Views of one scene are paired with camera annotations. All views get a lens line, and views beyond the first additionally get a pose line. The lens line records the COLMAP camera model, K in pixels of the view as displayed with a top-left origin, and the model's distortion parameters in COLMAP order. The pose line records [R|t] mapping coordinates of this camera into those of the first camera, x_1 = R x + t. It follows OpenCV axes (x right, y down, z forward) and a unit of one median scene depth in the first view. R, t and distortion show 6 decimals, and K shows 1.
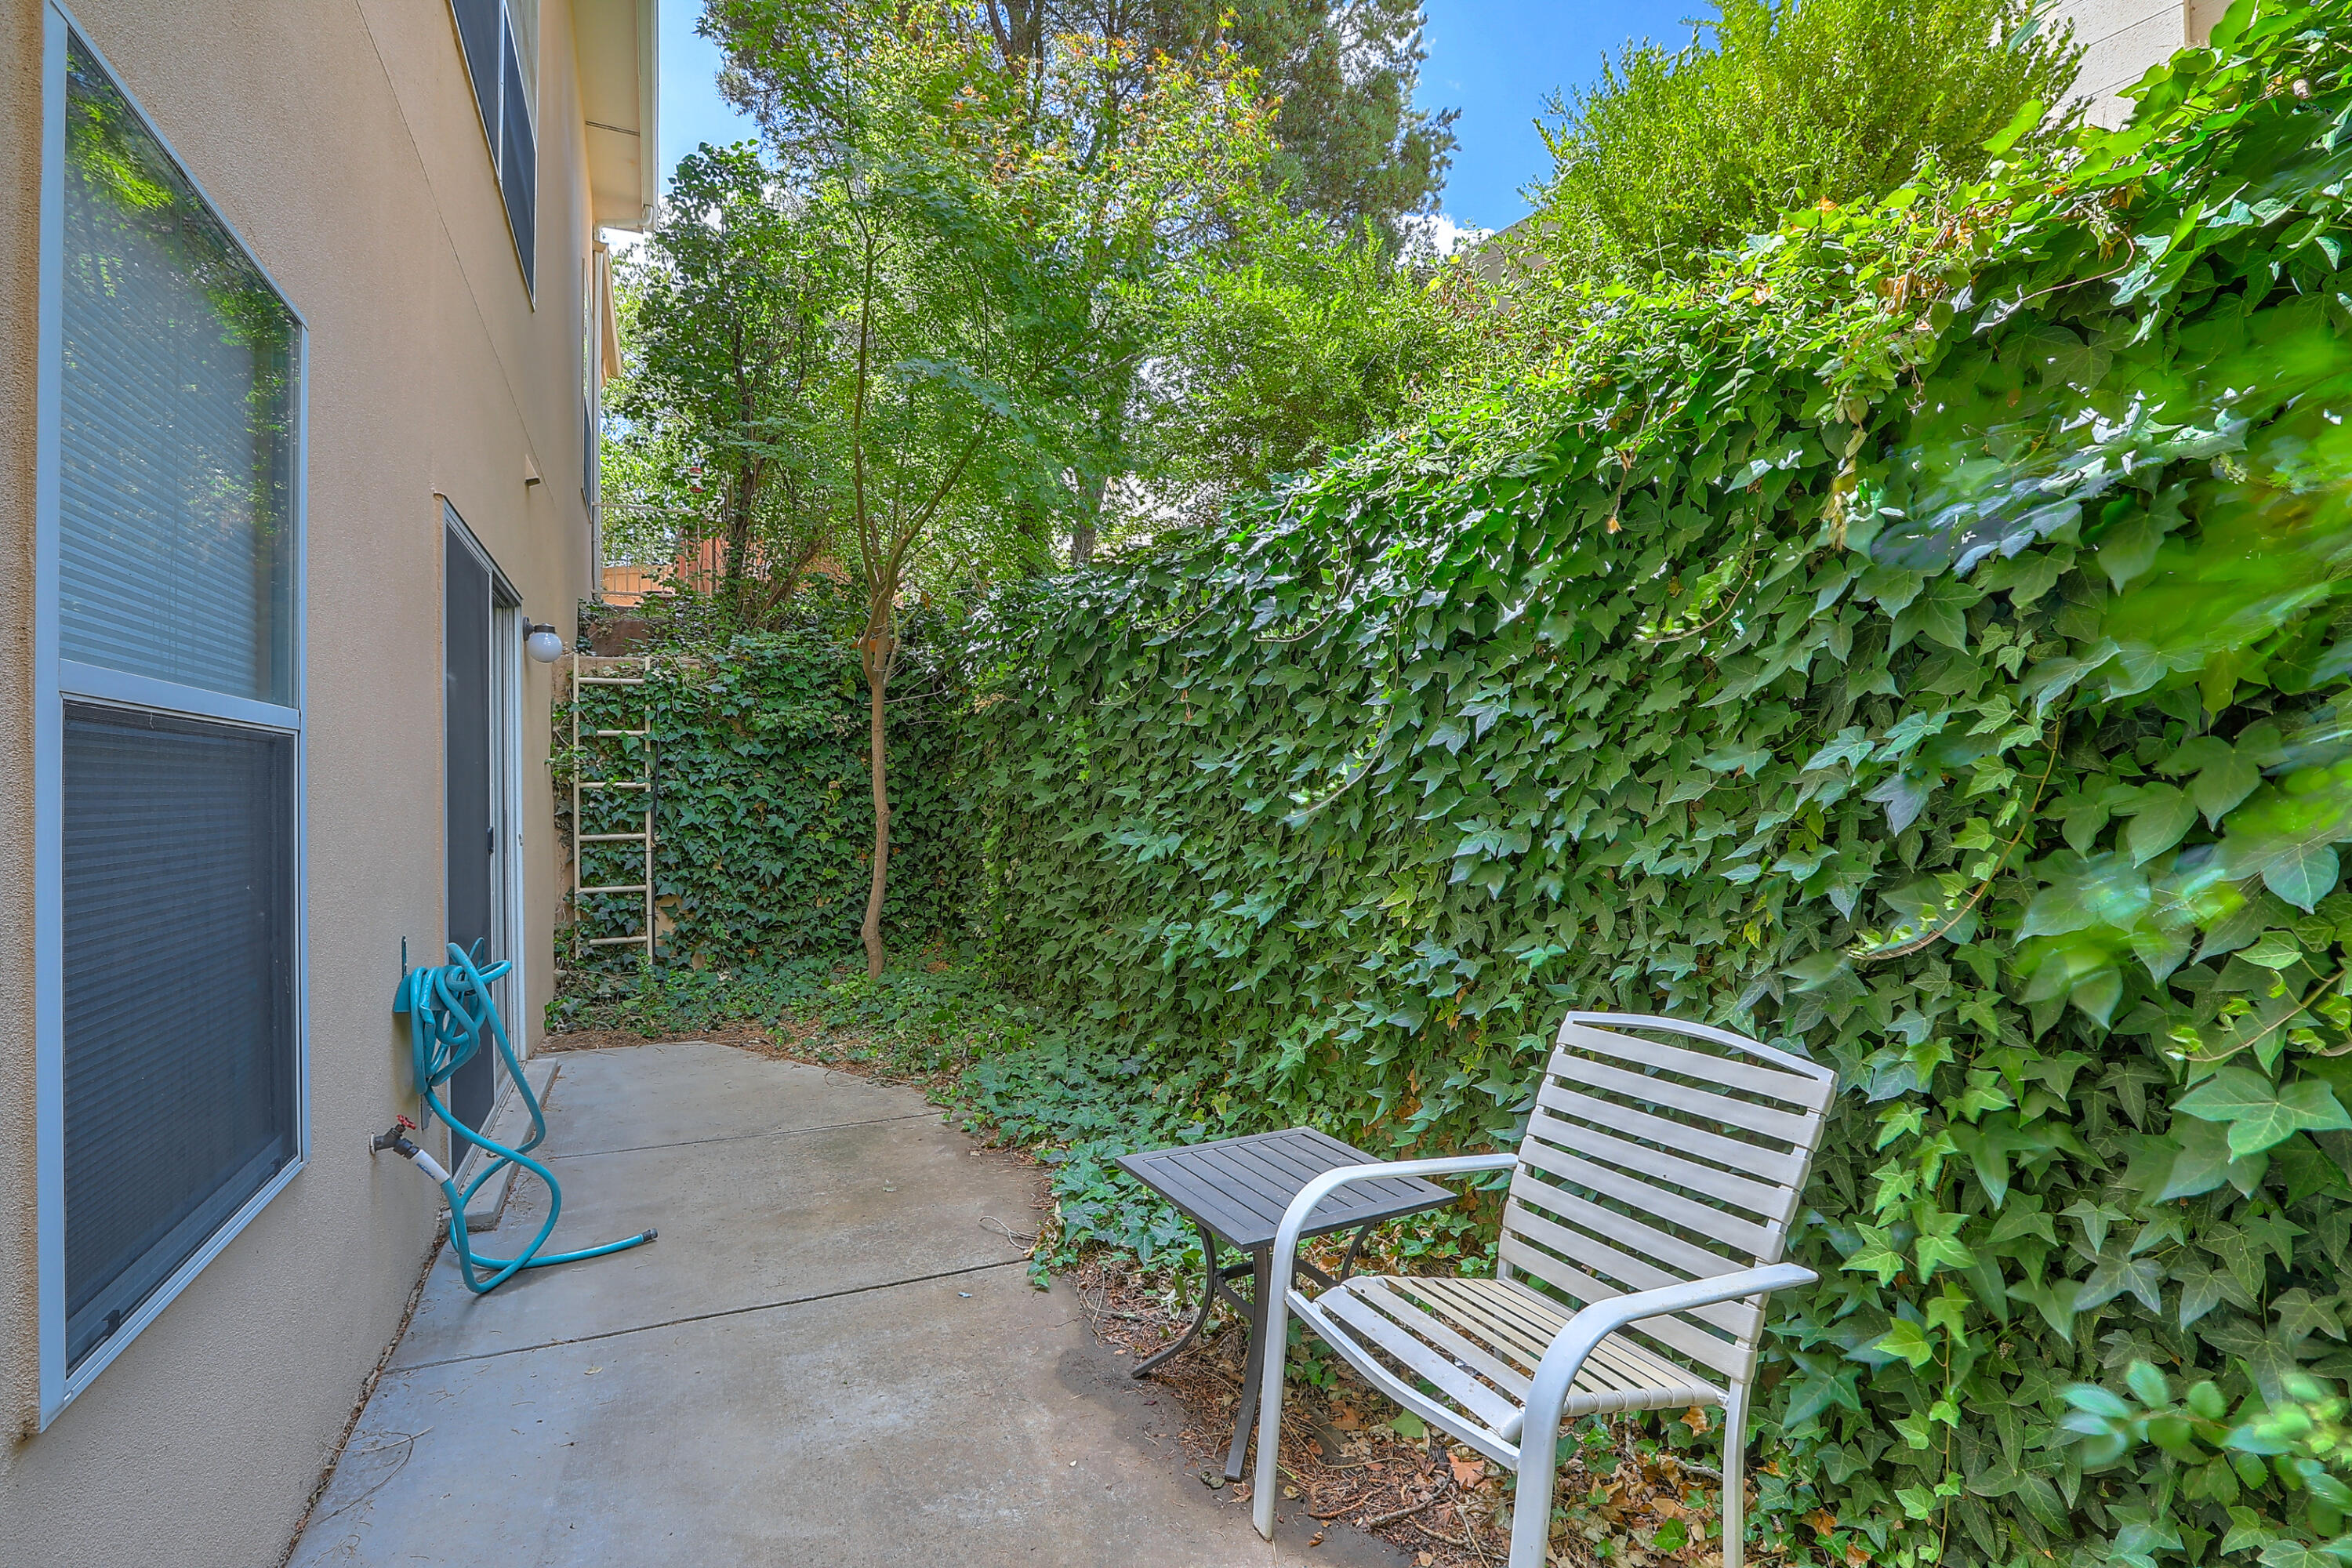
lens RADIAL K [[1063.1, 0, 1184.7], [0, 1063.1, 783.2], [0, 0, 1]] dist [-0.056072, 0.023251]
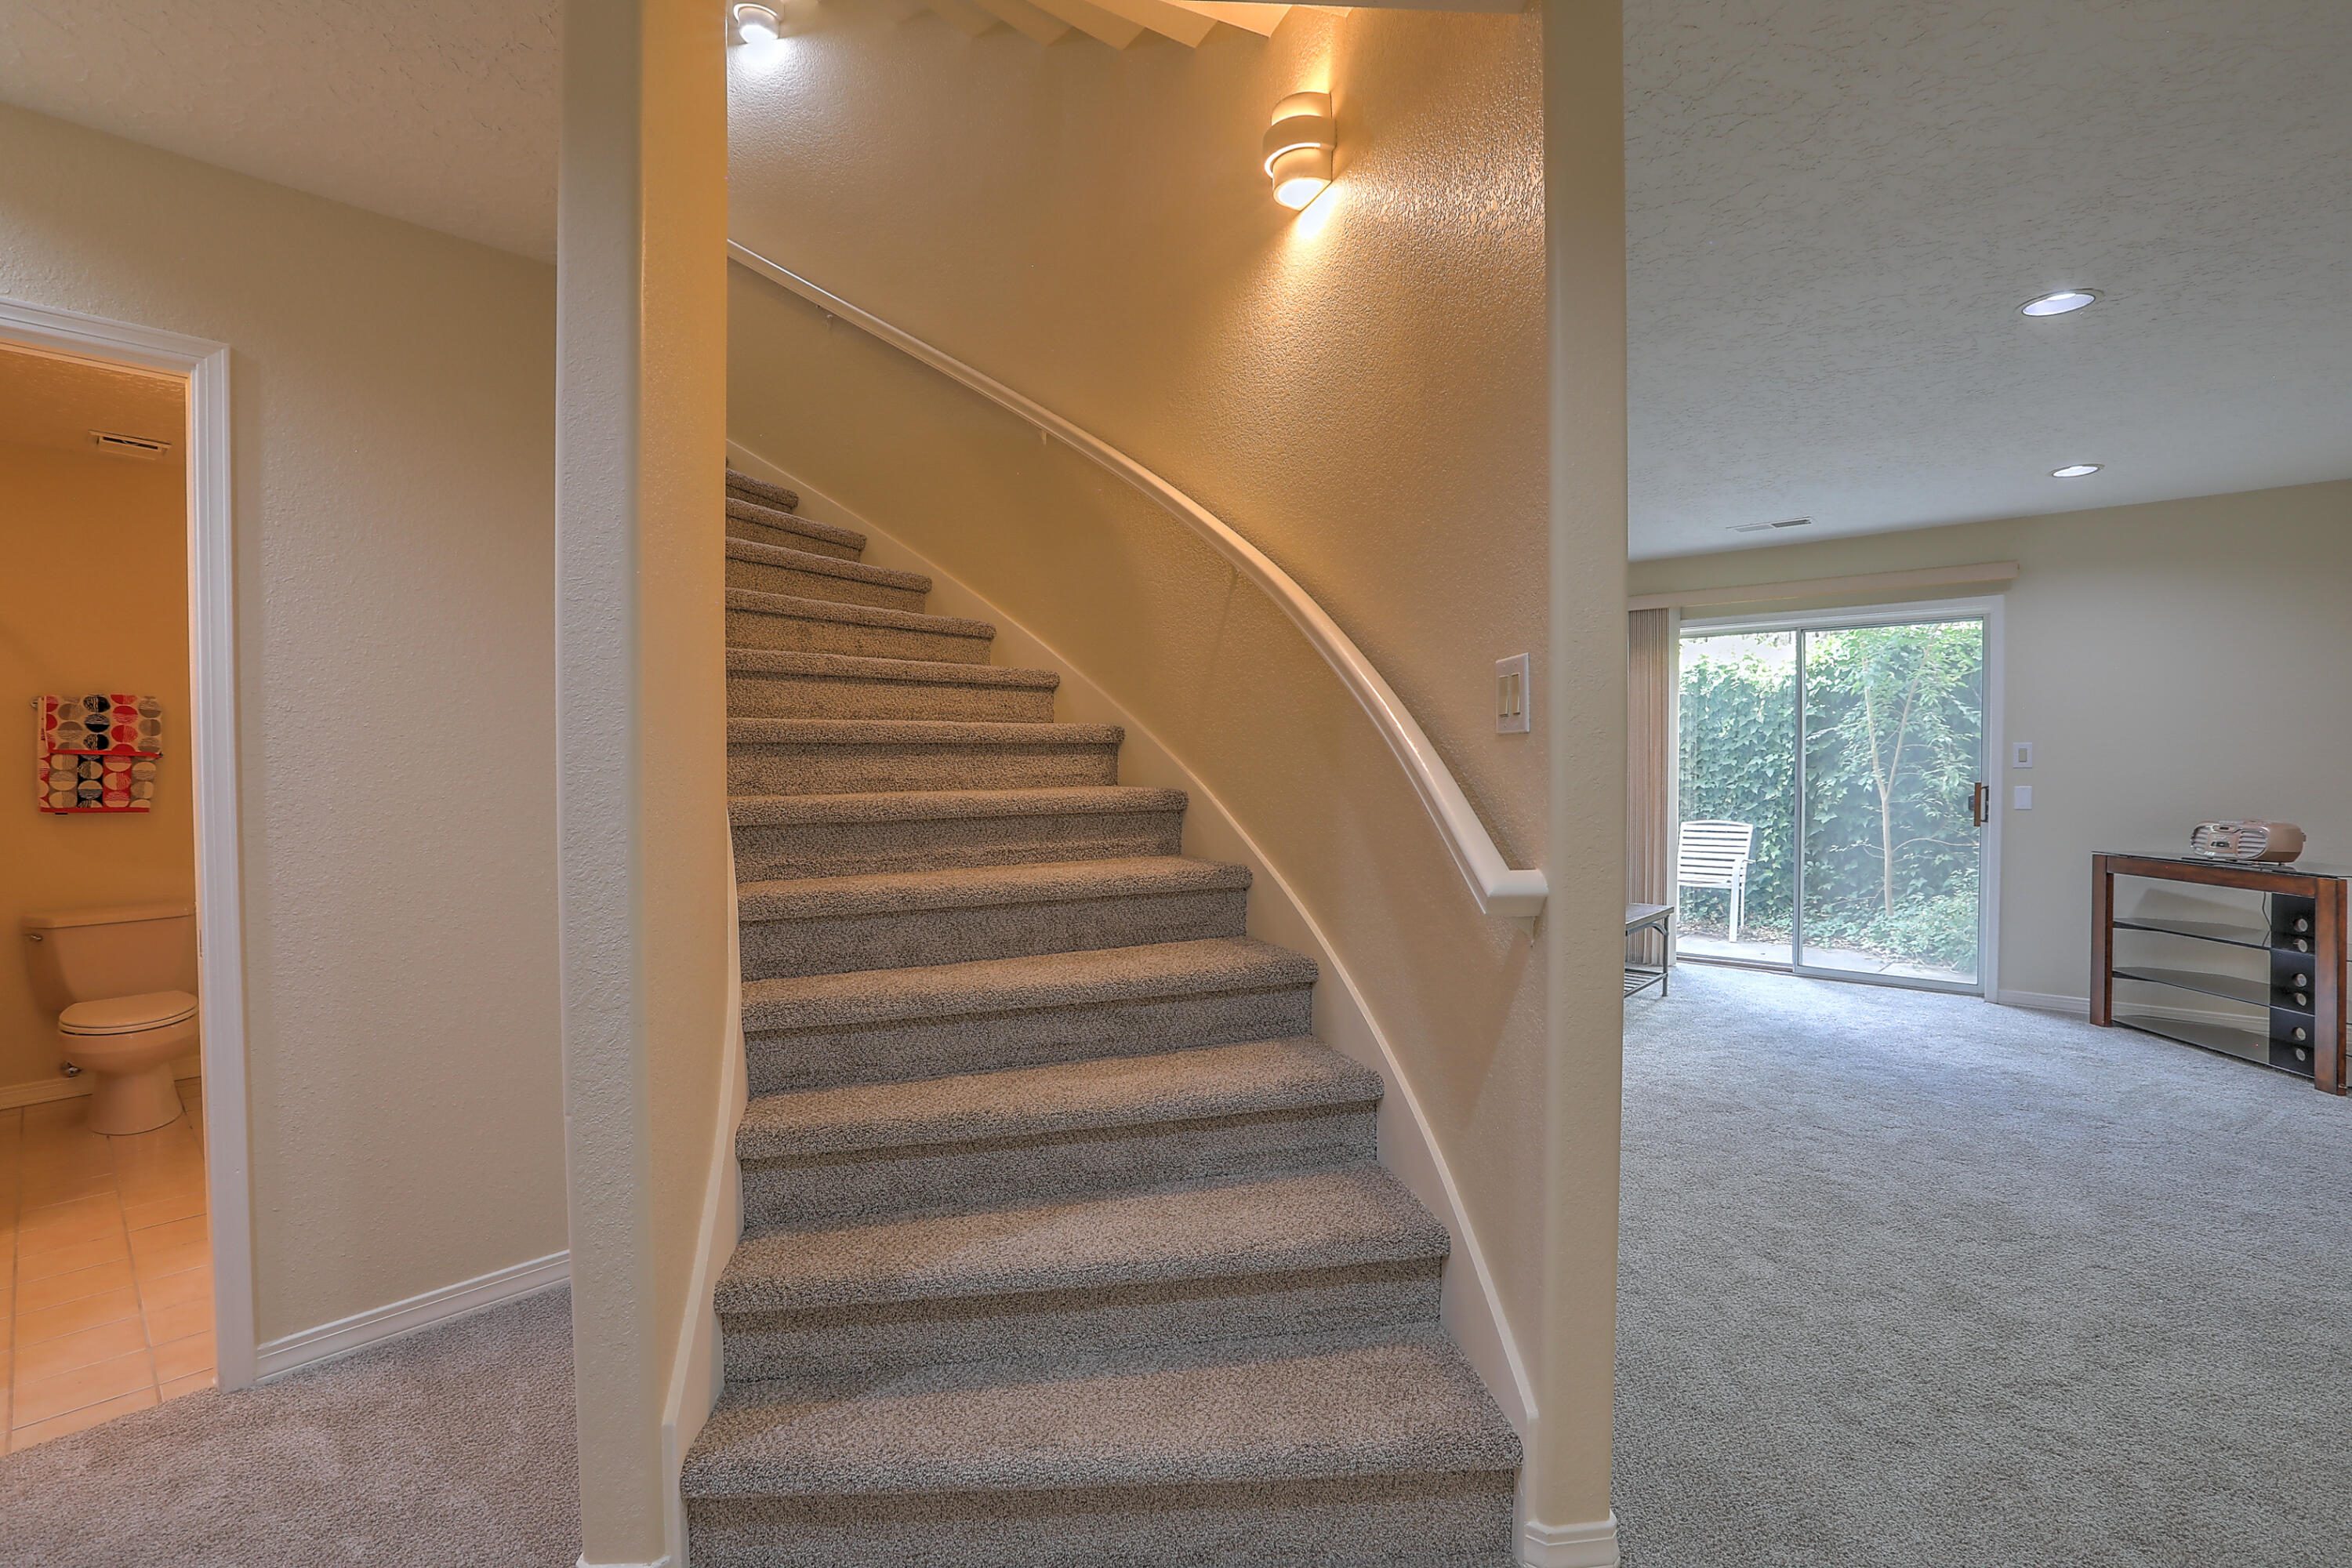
lens RADIAL K [[1063.2, 0, 1174.3], [0, 1063.2, 773.2], [0, 0, 1]] dist [-0.024186, -0.000016]
pose [[0.918689, -0.010646, 0.394839, -2.394922], [-0.001943, 0.999503, 0.031469, -0.076482], [-0.394977, -0.029677, 0.918211, -1.557423]]
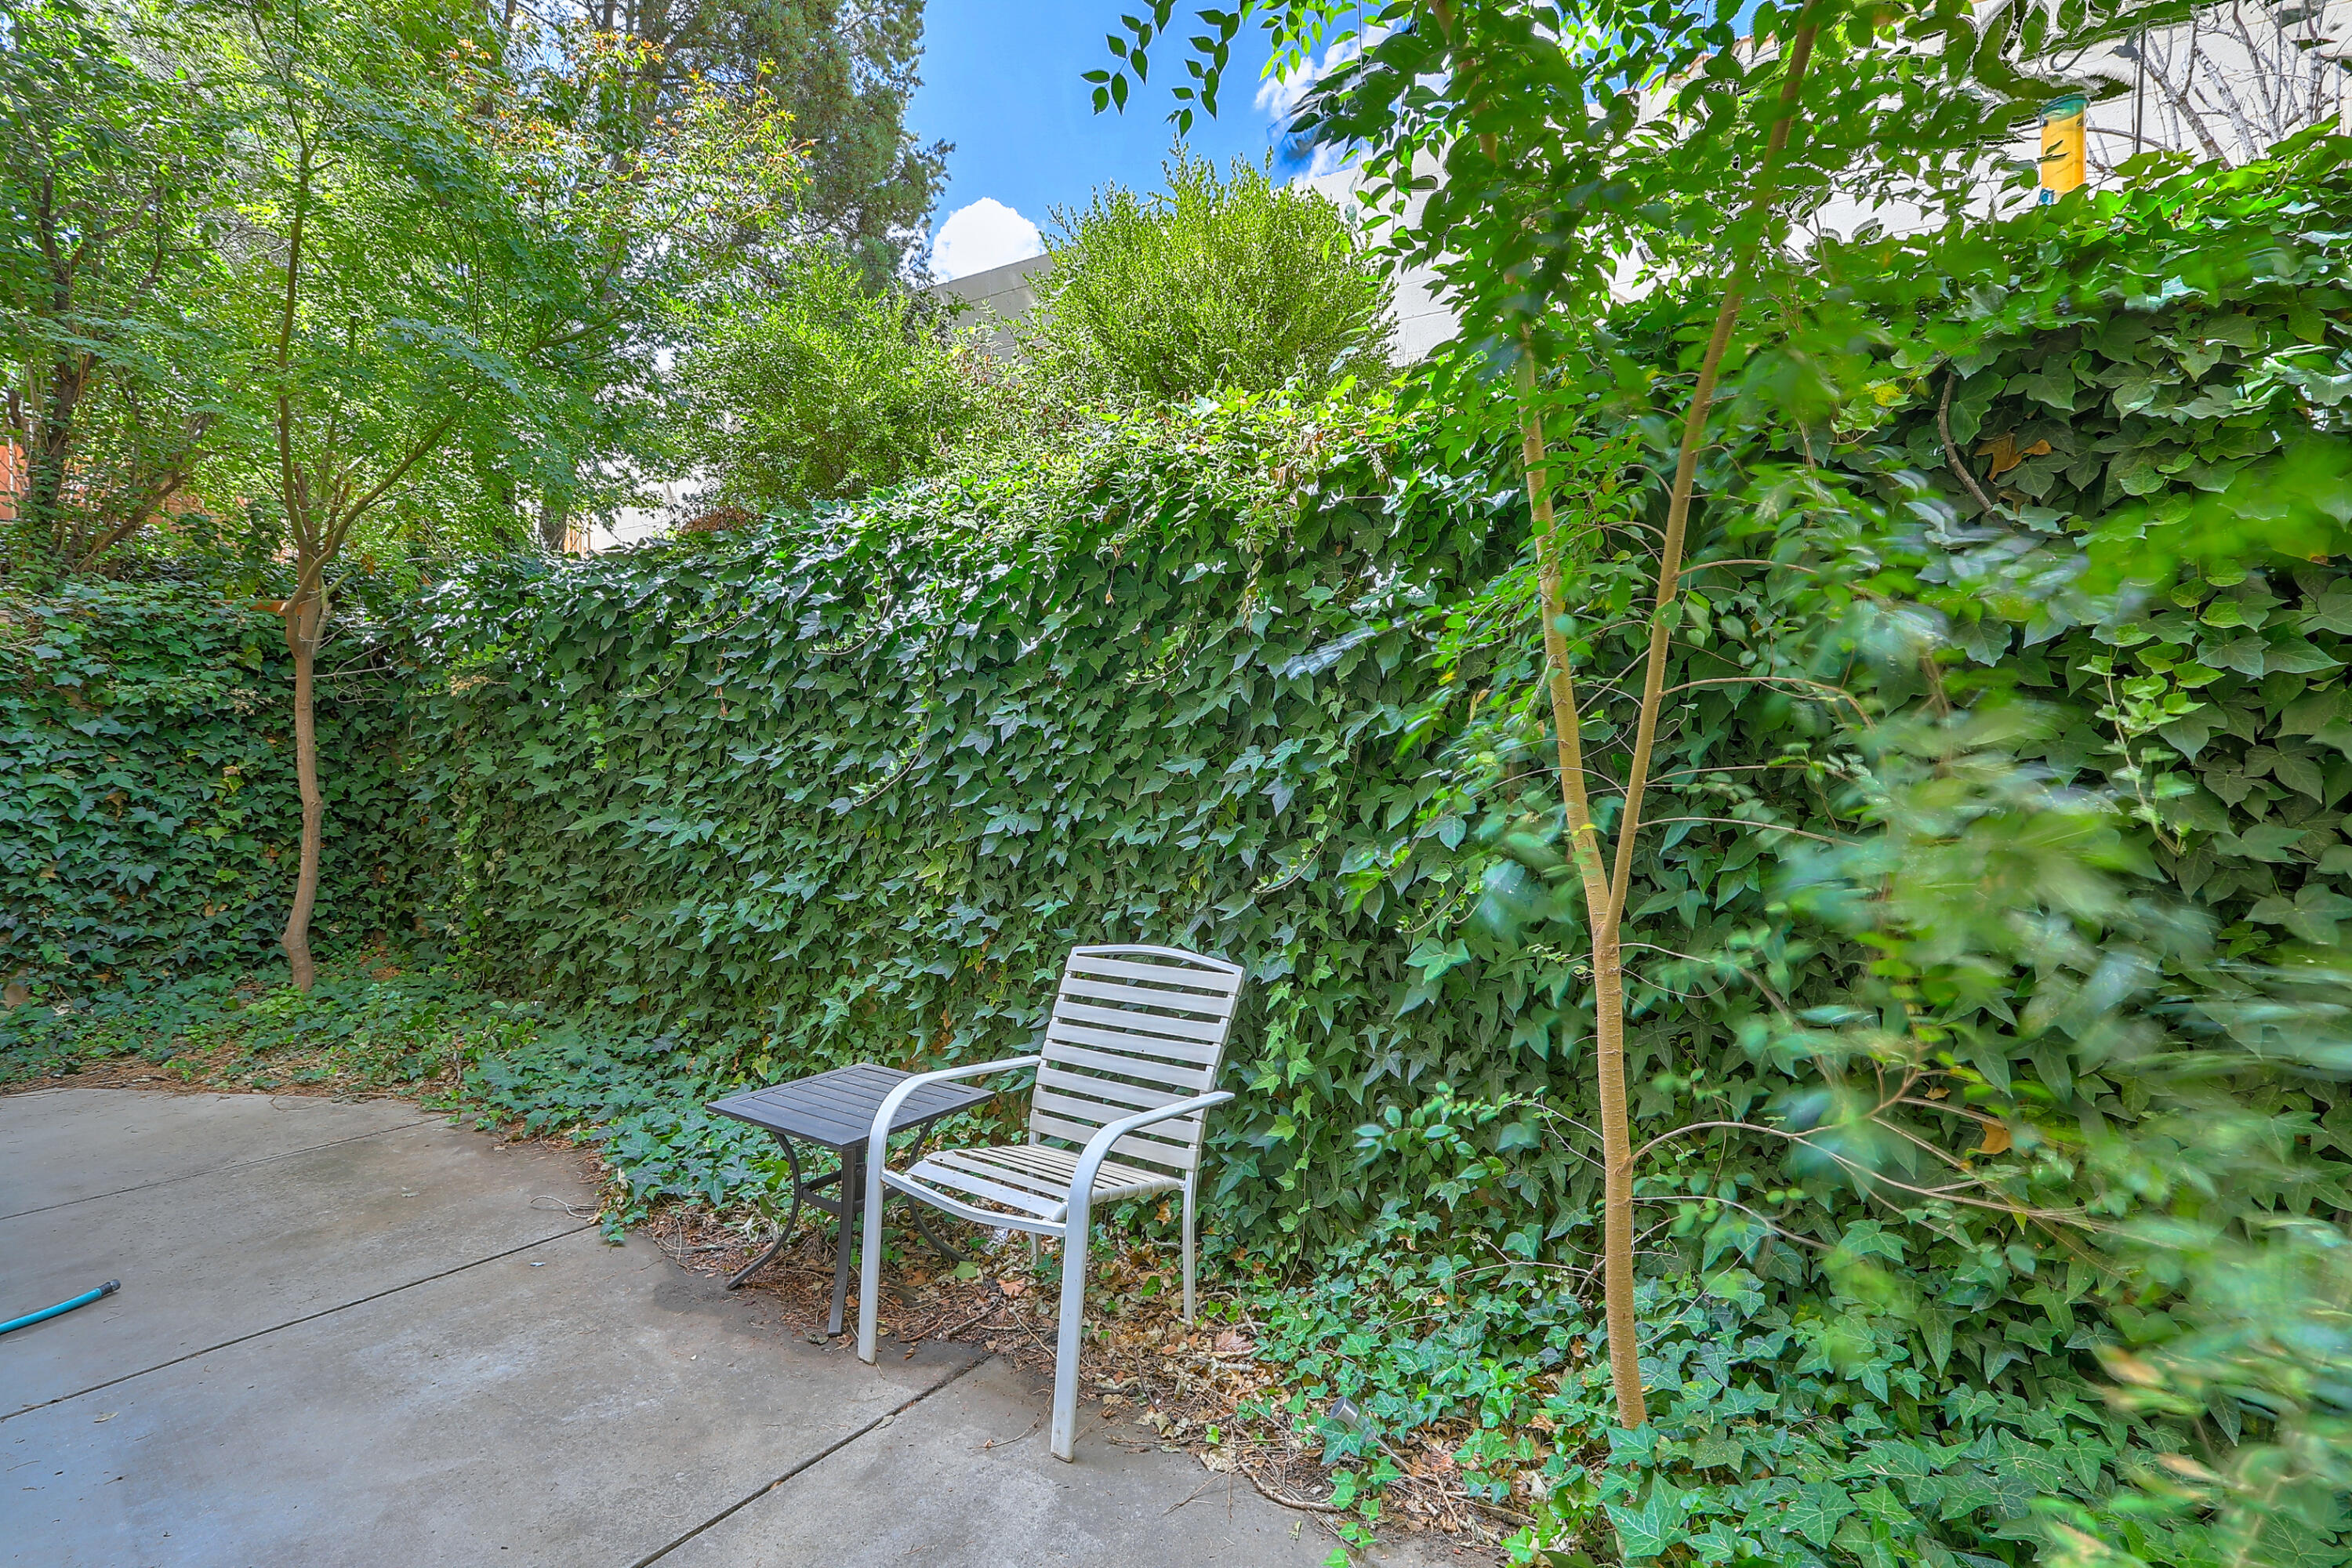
lens RADIAL K [[1063.1, 0, 1184.7], [0, 1063.1, 783.2], [0, 0, 1]] dist [-0.056072, 0.023251]
pose [[0.878627, -0.008461, 0.477434, -0.125166], [-0.002488, 0.999748, 0.022295, -0.020118], [-0.477503, -0.020777, 0.878384, -0.208191]]
